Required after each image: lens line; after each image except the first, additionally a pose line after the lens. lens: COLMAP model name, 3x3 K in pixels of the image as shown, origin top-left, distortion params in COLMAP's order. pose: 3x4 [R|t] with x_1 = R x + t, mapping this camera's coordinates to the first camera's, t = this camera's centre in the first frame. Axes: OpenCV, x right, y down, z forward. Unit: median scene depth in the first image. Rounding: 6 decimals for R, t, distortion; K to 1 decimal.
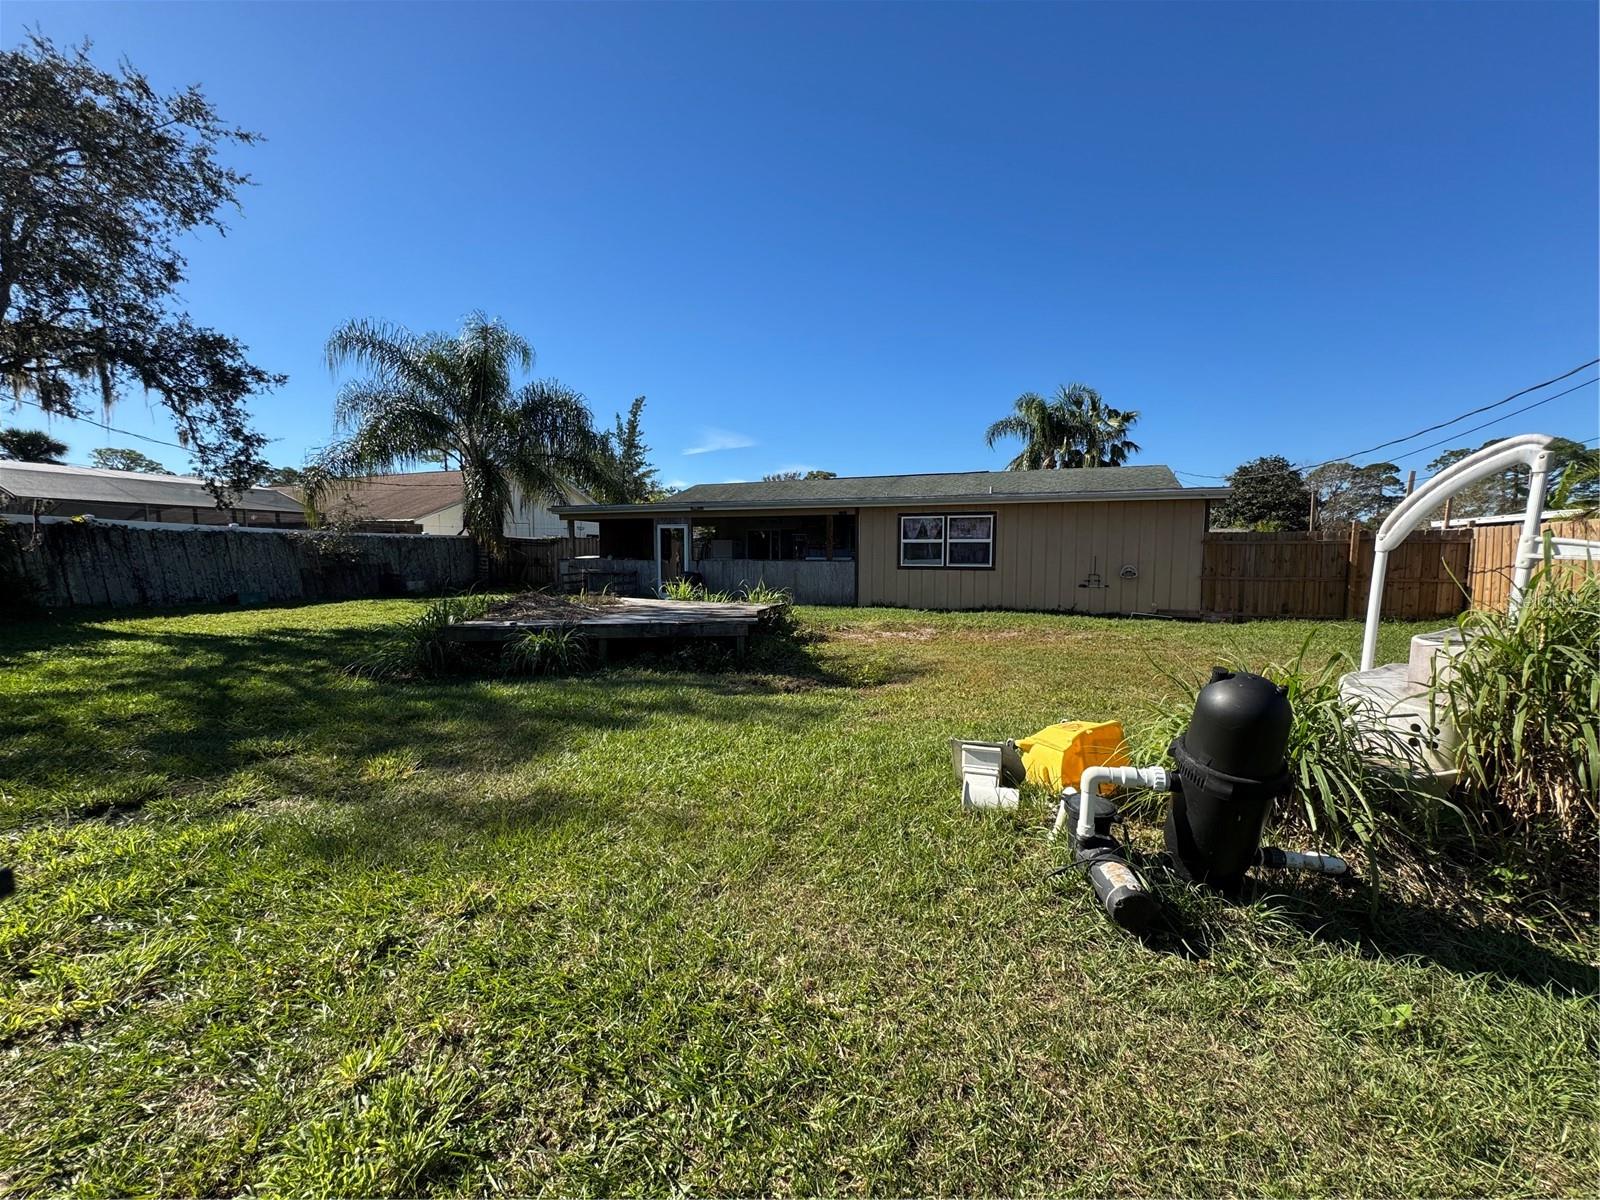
lens RADIAL K [[640.7, 0, 801.8], [0, 640.7, 597.3], [0, 0, 1]] dist [-0.002374, 0.000049]
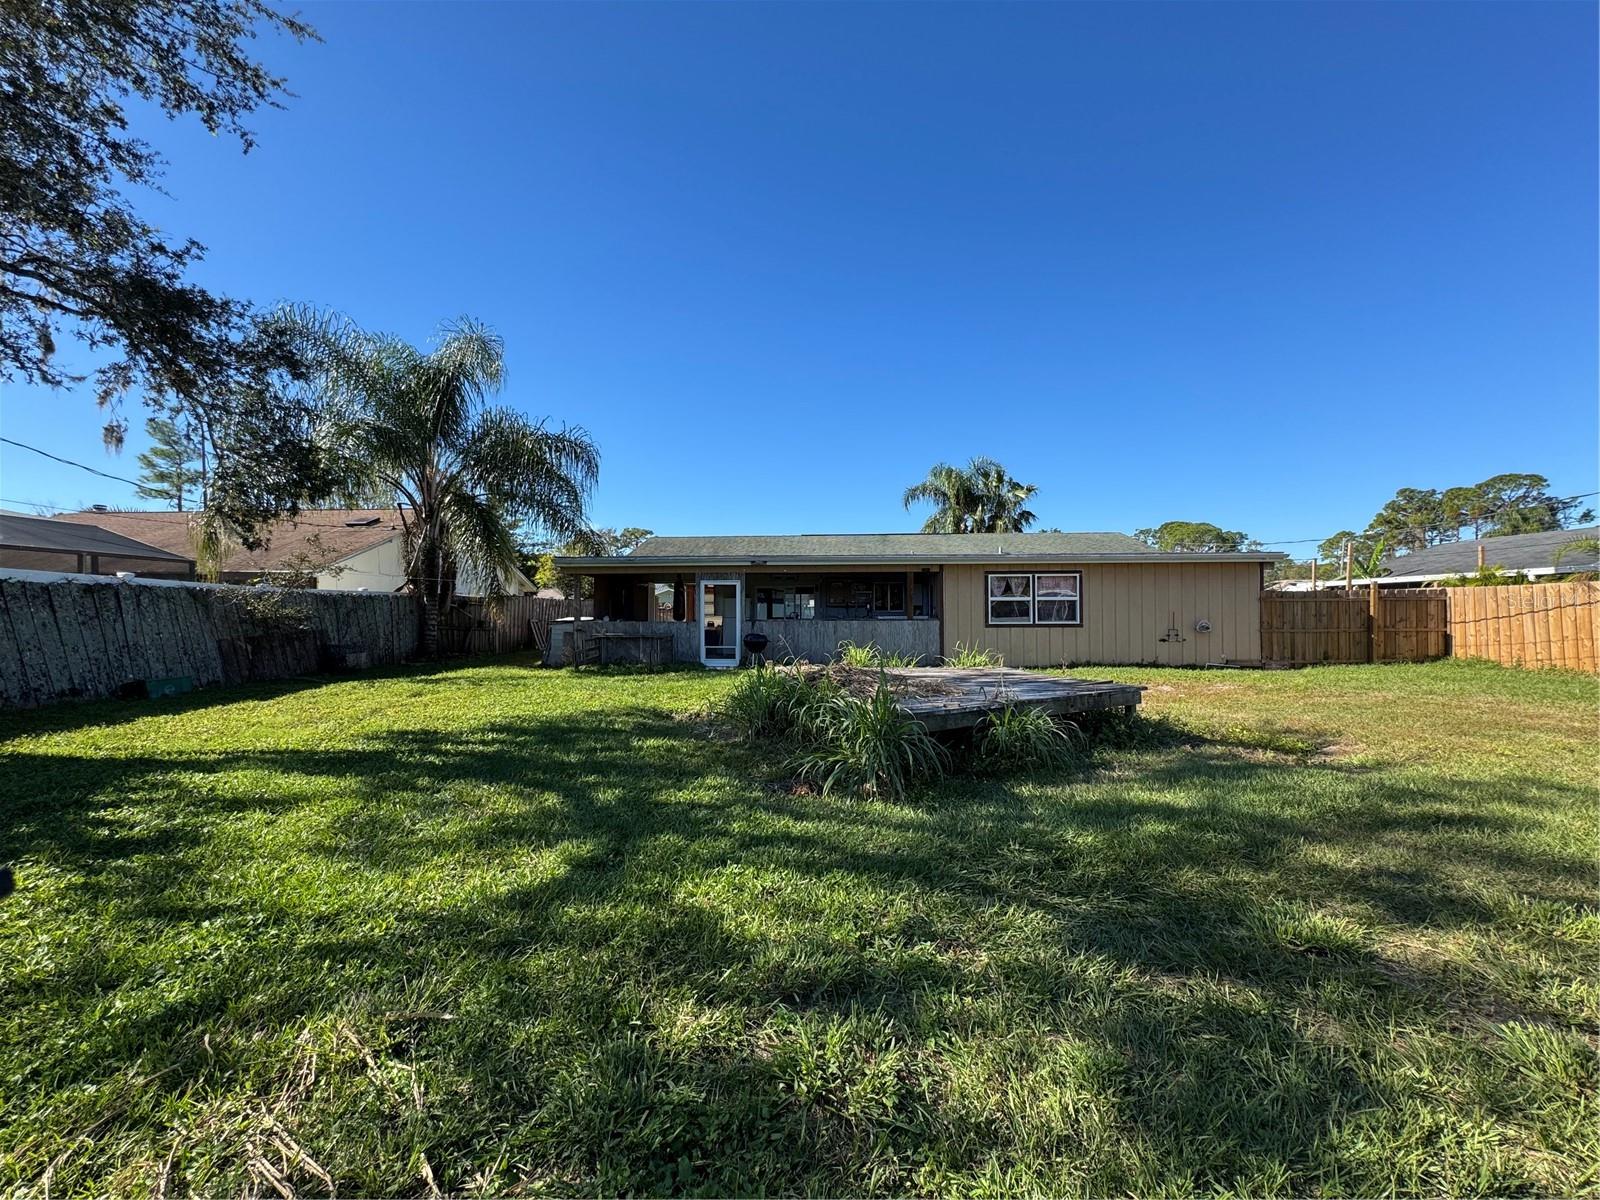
lens RADIAL K [[640.7, 0, 800.7], [0, 640.7, 596.6], [0, 0, 1]] dist [-0.002374, 0.000049]
pose [[0.945314, 0.000469, 0.326162, -0.461348], [0.029875, 0.995671, -0.088015, -0.013462], [-0.324792, 0.092946, 0.941207, 0.170989]]
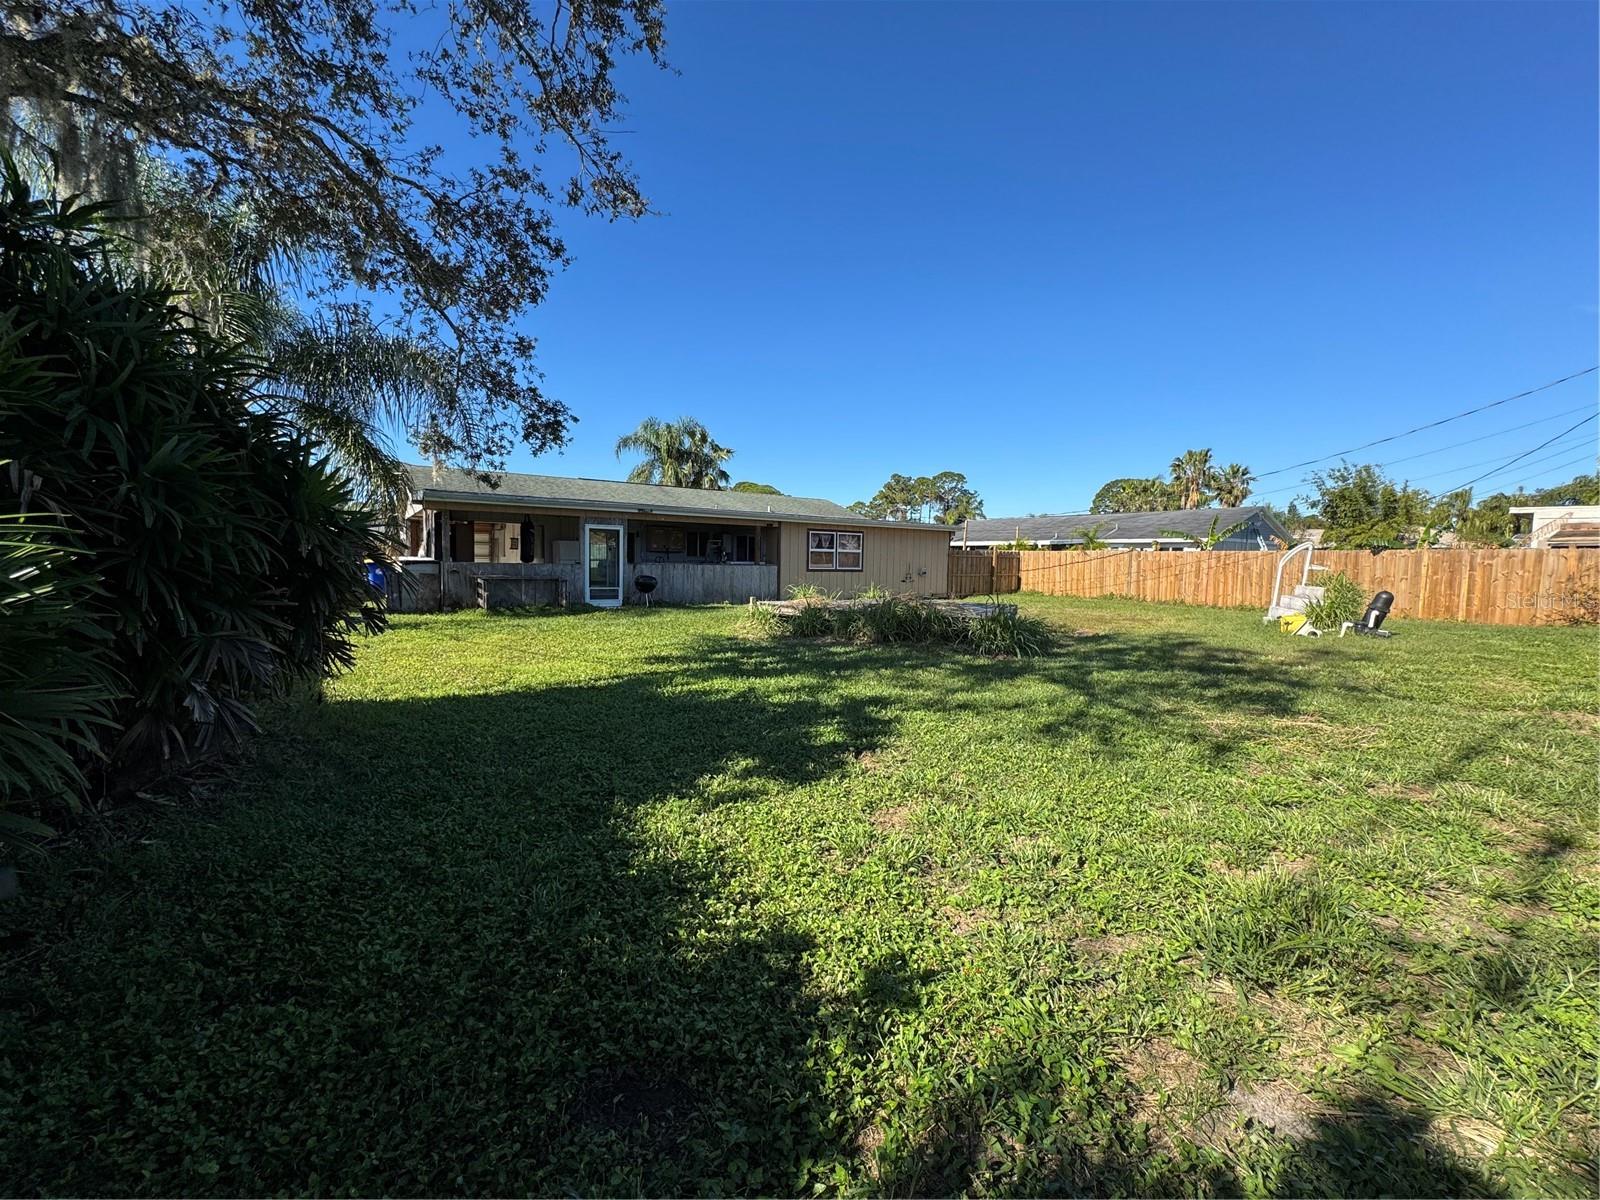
lens RADIAL K [[640.7, 0, 798.5], [0, 640.7, 600.8], [0, 0, 1]] dist [-0.002374, 0.000049]
pose [[0.555878, -0.047140, 0.829926, -0.978523], [0.041002, 0.998730, 0.029266, -0.024563], [-0.830252, 0.017760, 0.557106, 0.312097]]
